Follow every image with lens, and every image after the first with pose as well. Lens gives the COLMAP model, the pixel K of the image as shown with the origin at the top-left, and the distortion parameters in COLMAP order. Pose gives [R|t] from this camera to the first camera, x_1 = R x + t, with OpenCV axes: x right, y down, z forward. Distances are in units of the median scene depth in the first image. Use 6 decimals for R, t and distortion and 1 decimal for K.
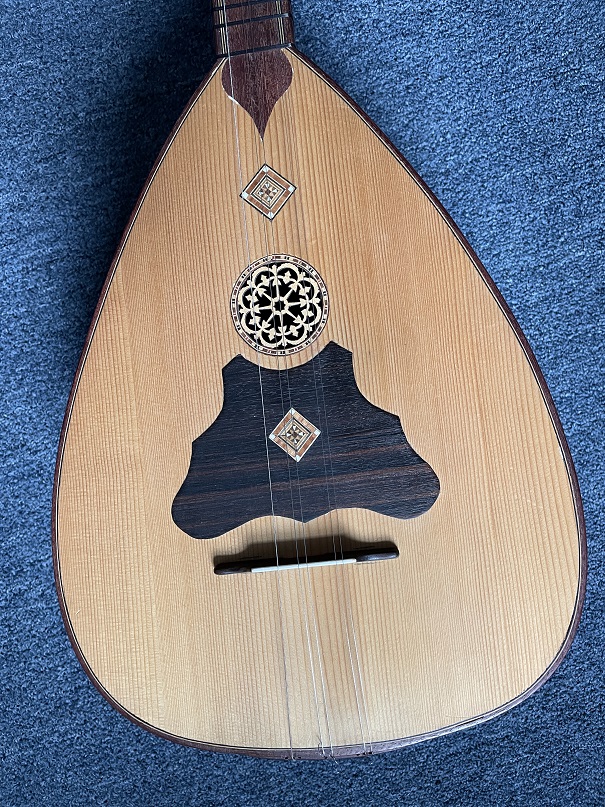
lens RADIAL K [[631.1, 0, 298.8], [0, 631.1, 402.7], [0, 0, 1]] dist [0.064514, -0.116008]
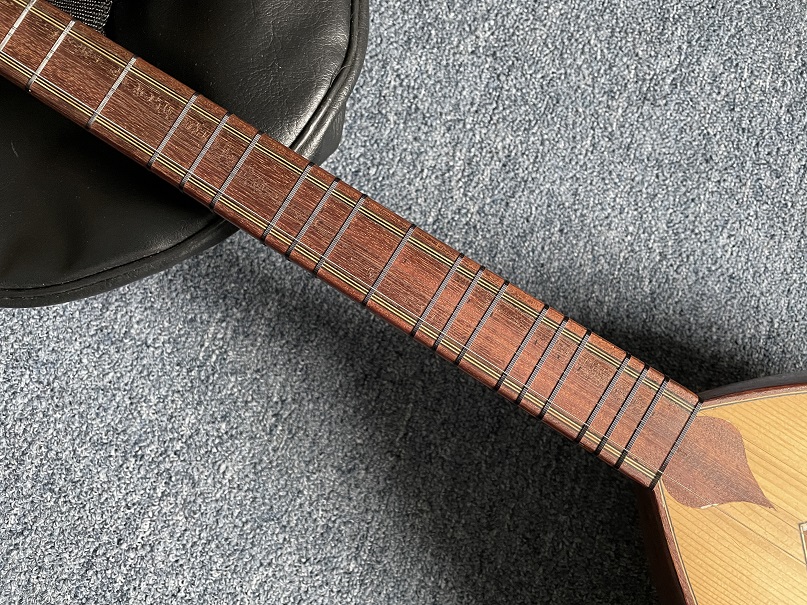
lens RADIAL K [[631.1, 0, 406.9], [0, 631.1, 298.0], [0, 0, 1]] dist [0.064514, -0.116008]
pose [[0.614467, -0.773739, 0.154135, -0.246737], [0.783711, 0.621092, -0.006499, -0.900023], [-0.090703, 0.124791, 0.988028, 0.261797]]
